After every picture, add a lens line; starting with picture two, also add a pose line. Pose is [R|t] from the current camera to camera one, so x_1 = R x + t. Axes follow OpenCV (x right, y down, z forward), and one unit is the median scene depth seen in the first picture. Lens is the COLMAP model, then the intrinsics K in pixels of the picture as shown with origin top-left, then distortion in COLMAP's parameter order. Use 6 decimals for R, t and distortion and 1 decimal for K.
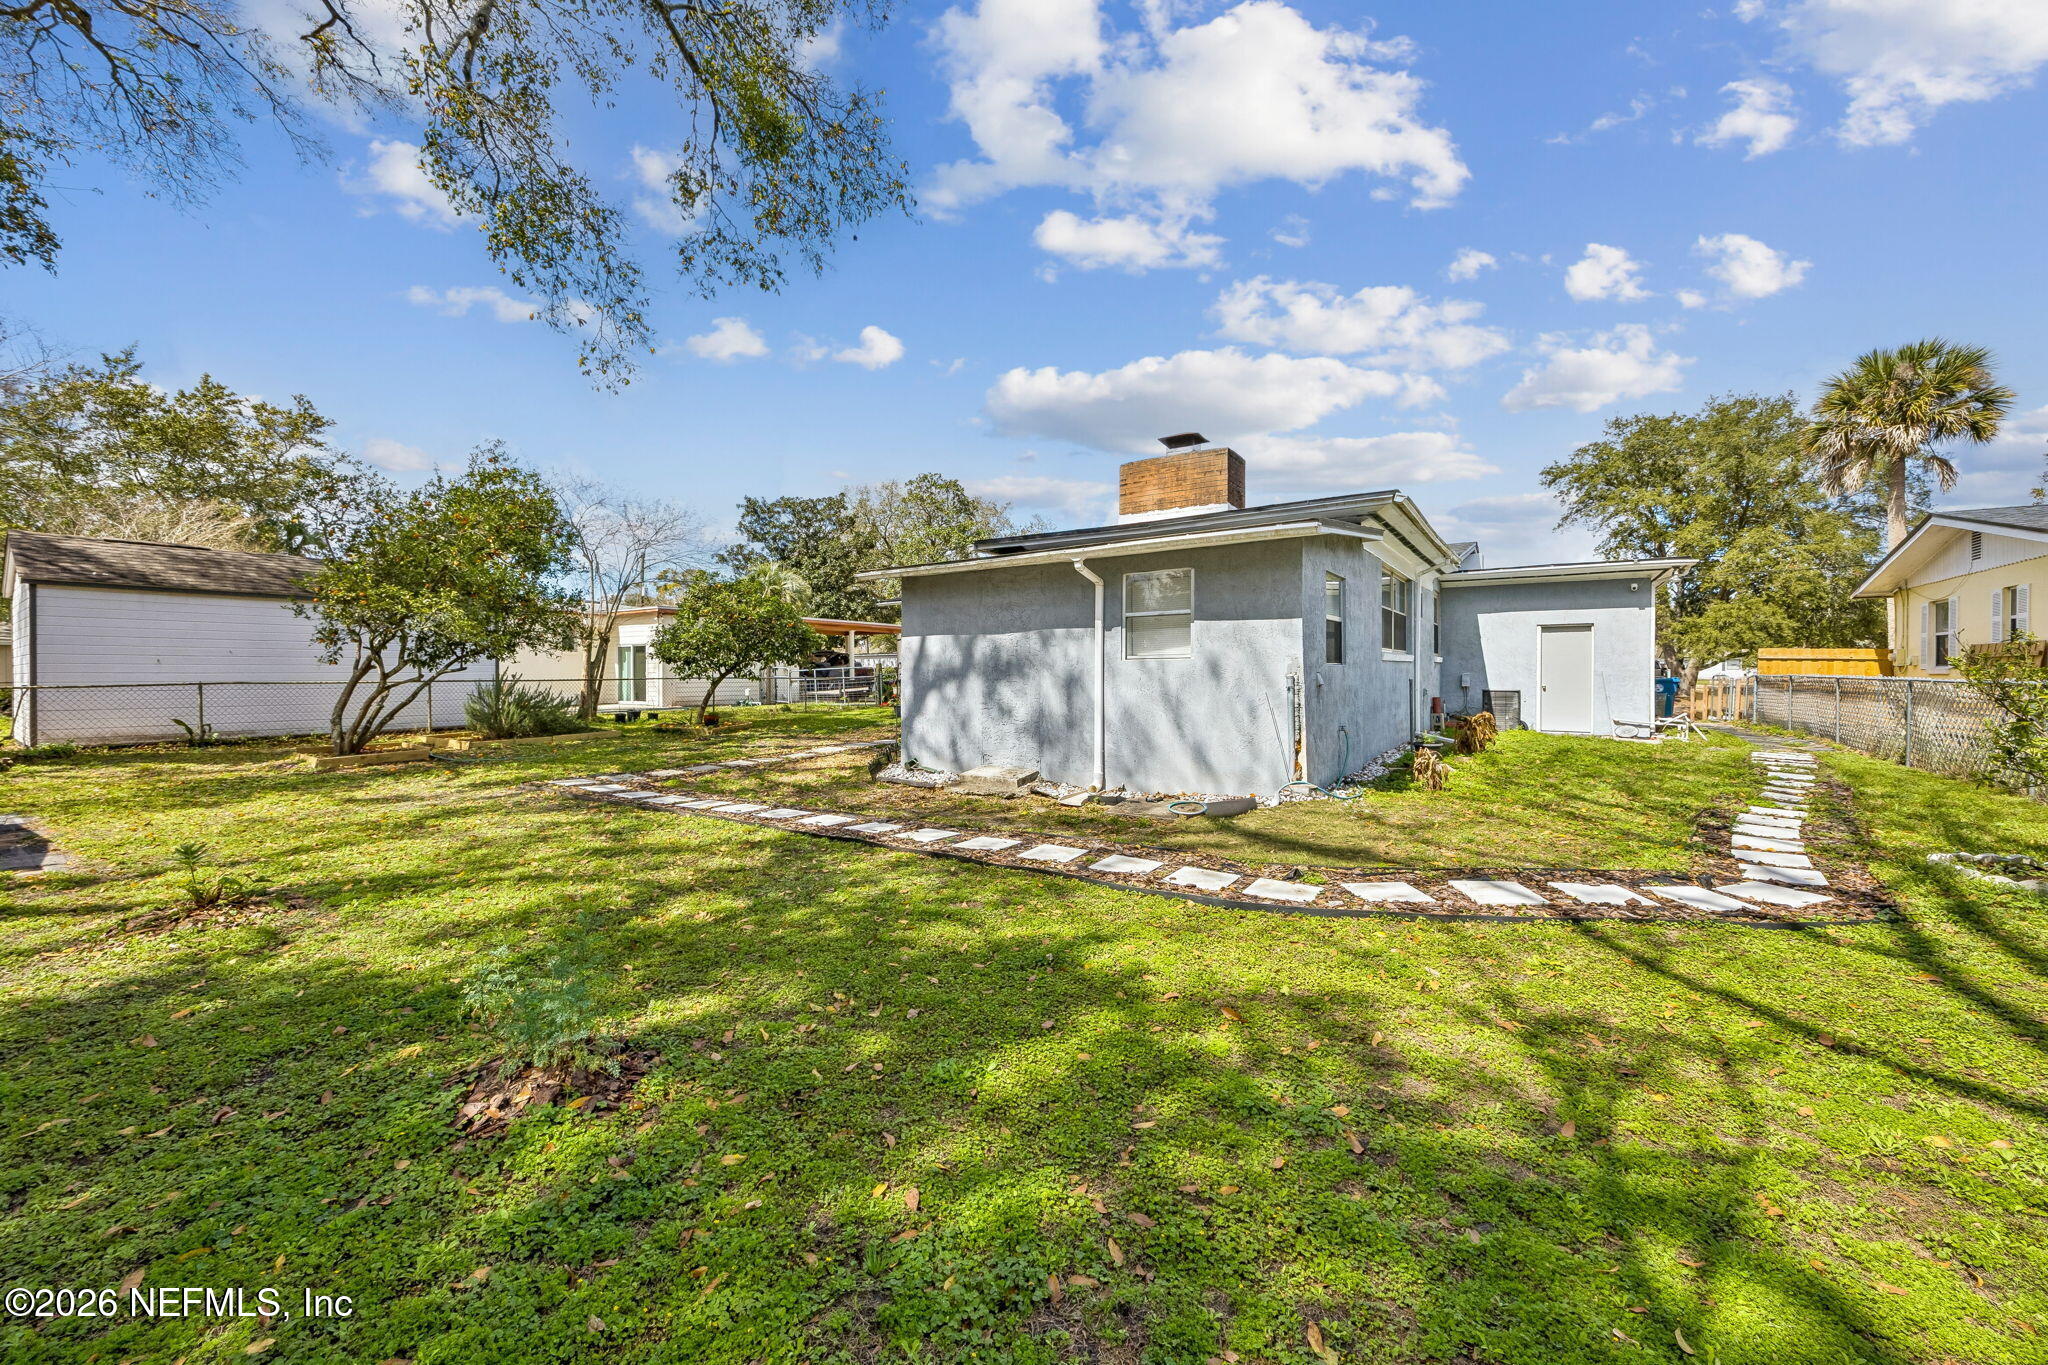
lens RADIAL K [[833.3, 0, 1019.7], [0, 833.3, 674.4], [0, 0, 1]] dist [0.001343, 0.000041]
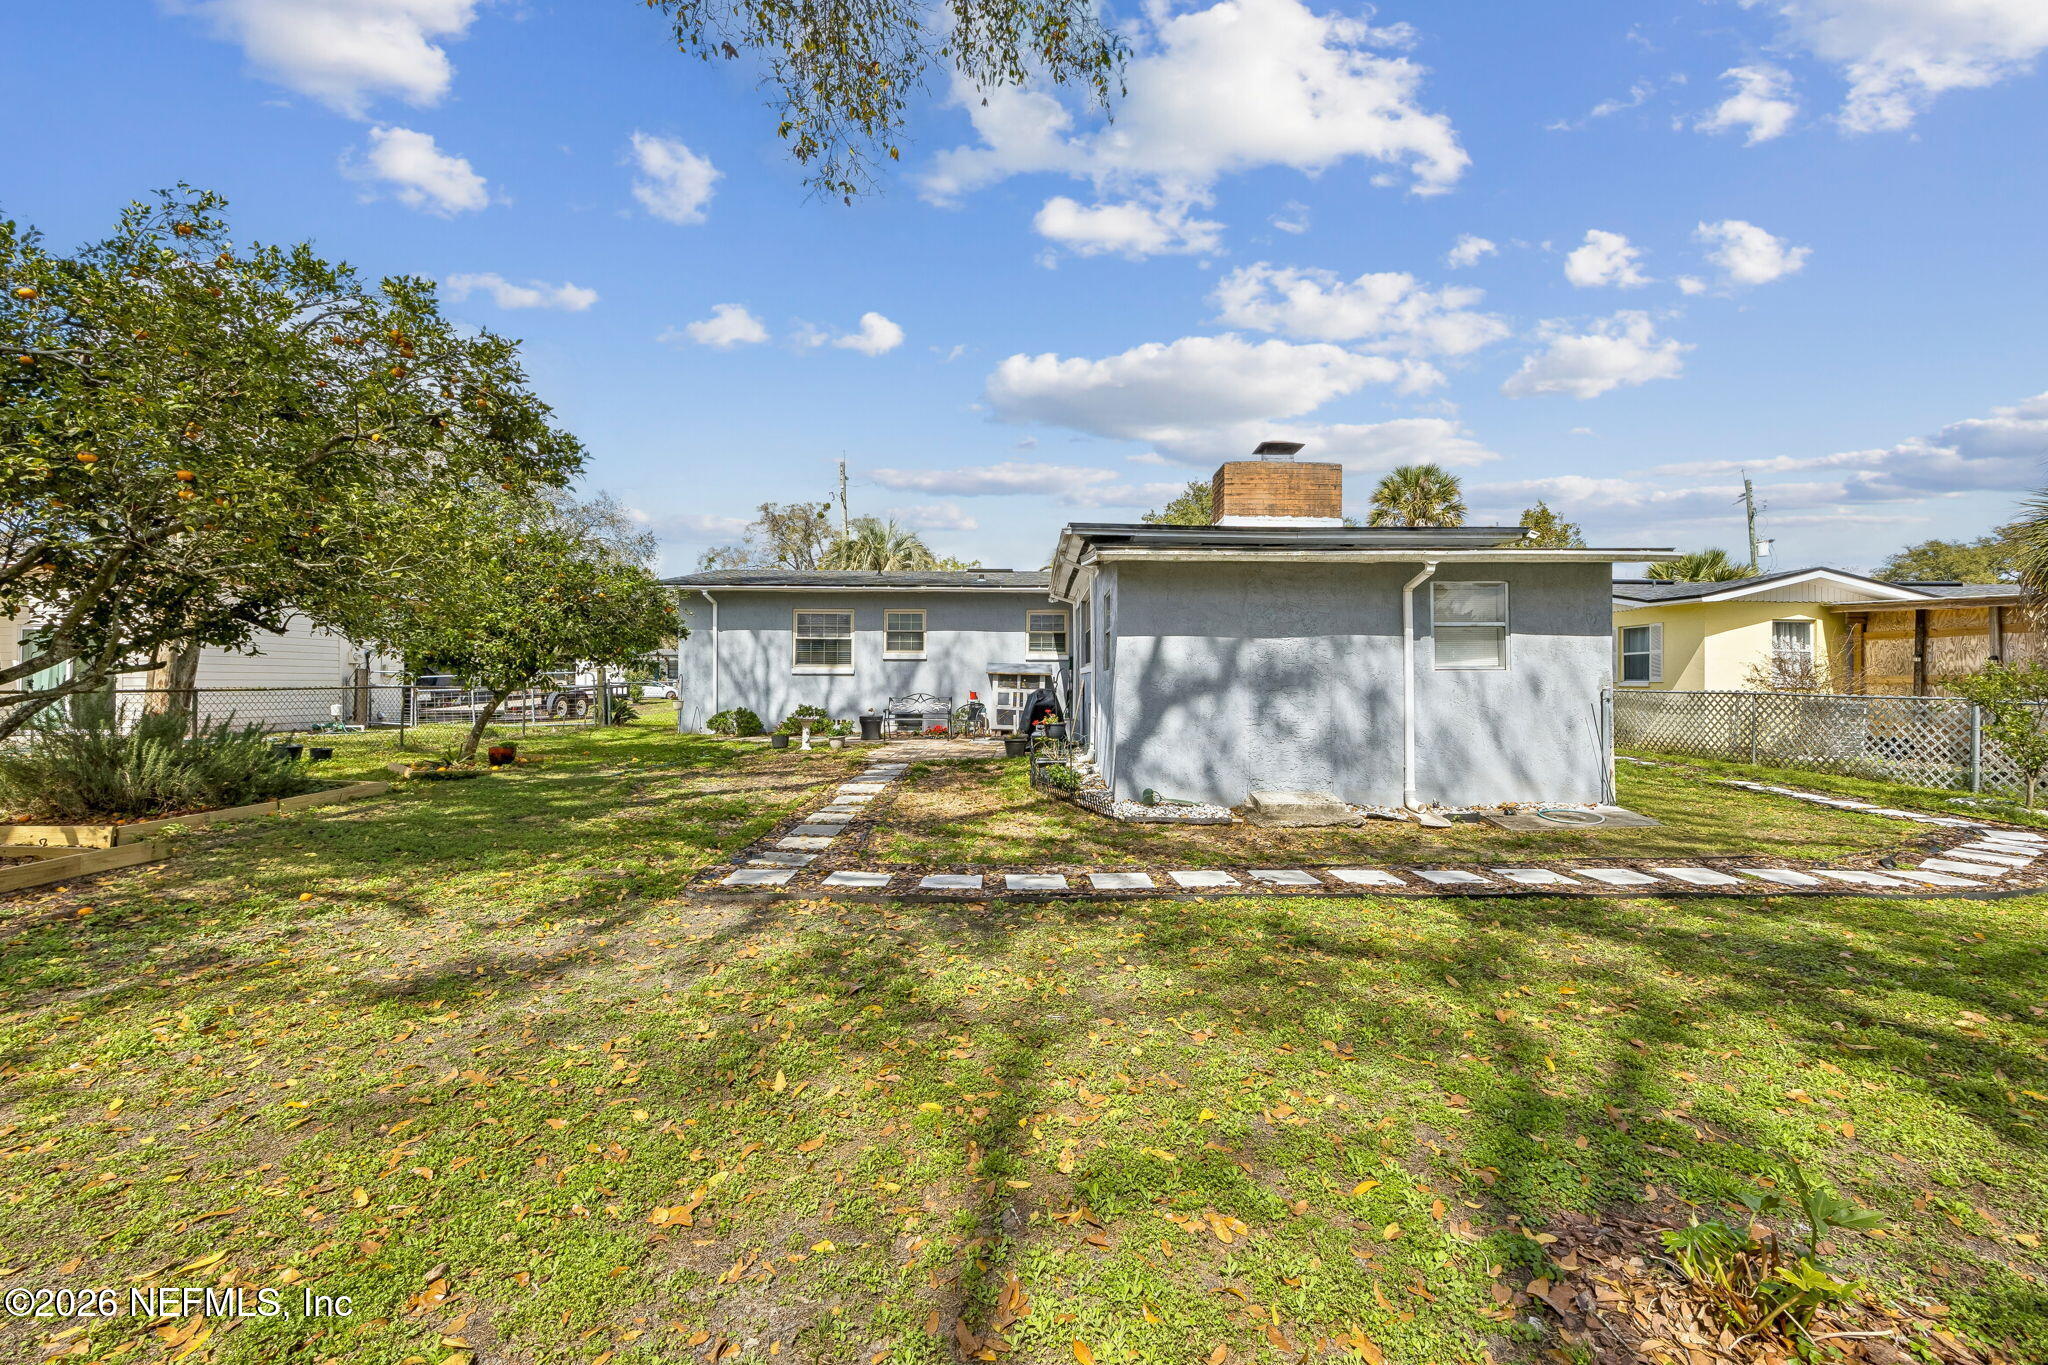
lens RADIAL K [[833.3, 0, 1019.7], [0, 833.3, 674.4], [0, 0, 1]] dist [0.001343, 0.000041]
pose [[0.814032, 0.014996, 0.580626, -0.720887], [-0.006009, 0.999831, -0.017399, 0.004061], [-0.580789, 0.010674, 0.813984, 0.450012]]
